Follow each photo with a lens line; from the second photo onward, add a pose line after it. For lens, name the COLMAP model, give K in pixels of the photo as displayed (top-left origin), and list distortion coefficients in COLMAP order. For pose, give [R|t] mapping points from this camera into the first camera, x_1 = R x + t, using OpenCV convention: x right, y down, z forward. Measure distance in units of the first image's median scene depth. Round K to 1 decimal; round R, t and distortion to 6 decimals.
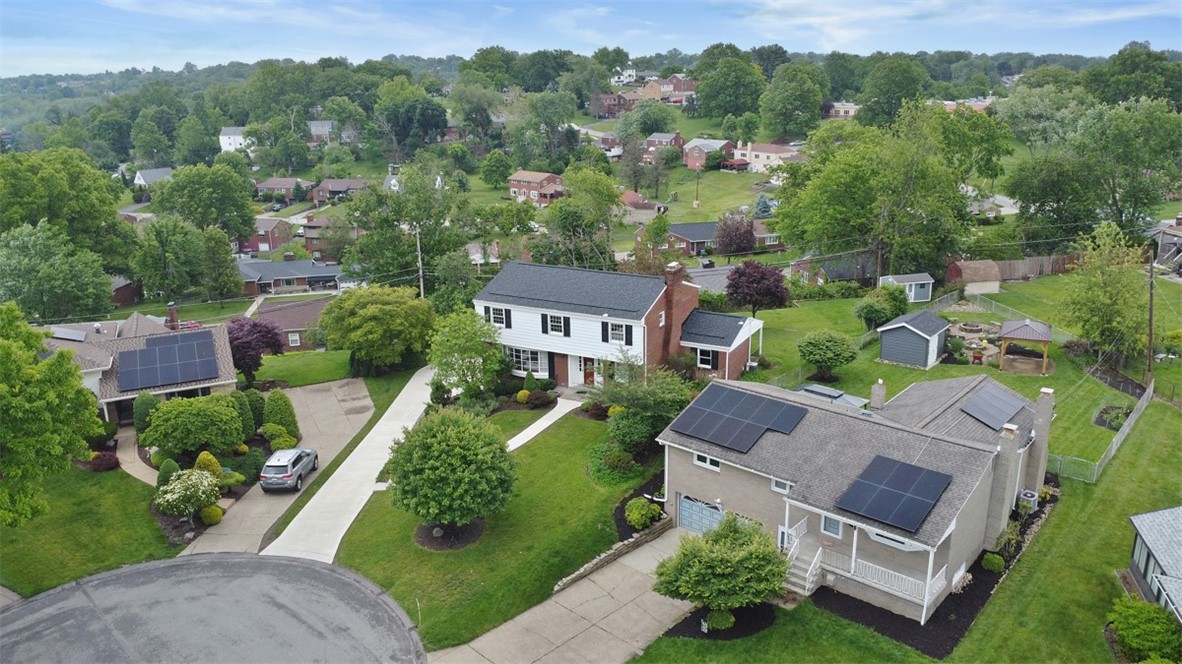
lens RADIAL K [[833.4, 0, 591.0], [0, 833.4, 332.0], [0, 0, 1]] dist [-0.032863, 0.000214]
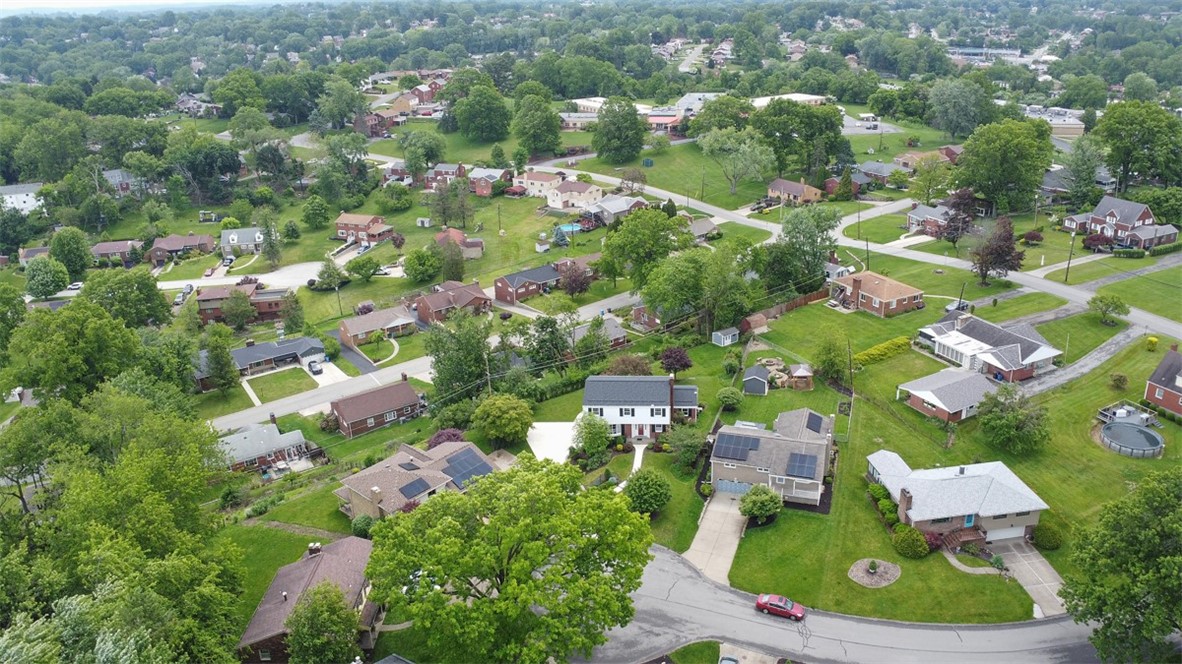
lens RADIAL K [[856.2, 0, 591.0], [0, 856.2, 332.0], [0, 0, 1]] dist [-0.004069, -0.000510]
pose [[0.914130, -0.162924, 0.371243, -0.907923], [0.127195, 0.984719, 0.118957, -0.483965], [-0.384951, -0.061522, 0.920884, -0.992650]]
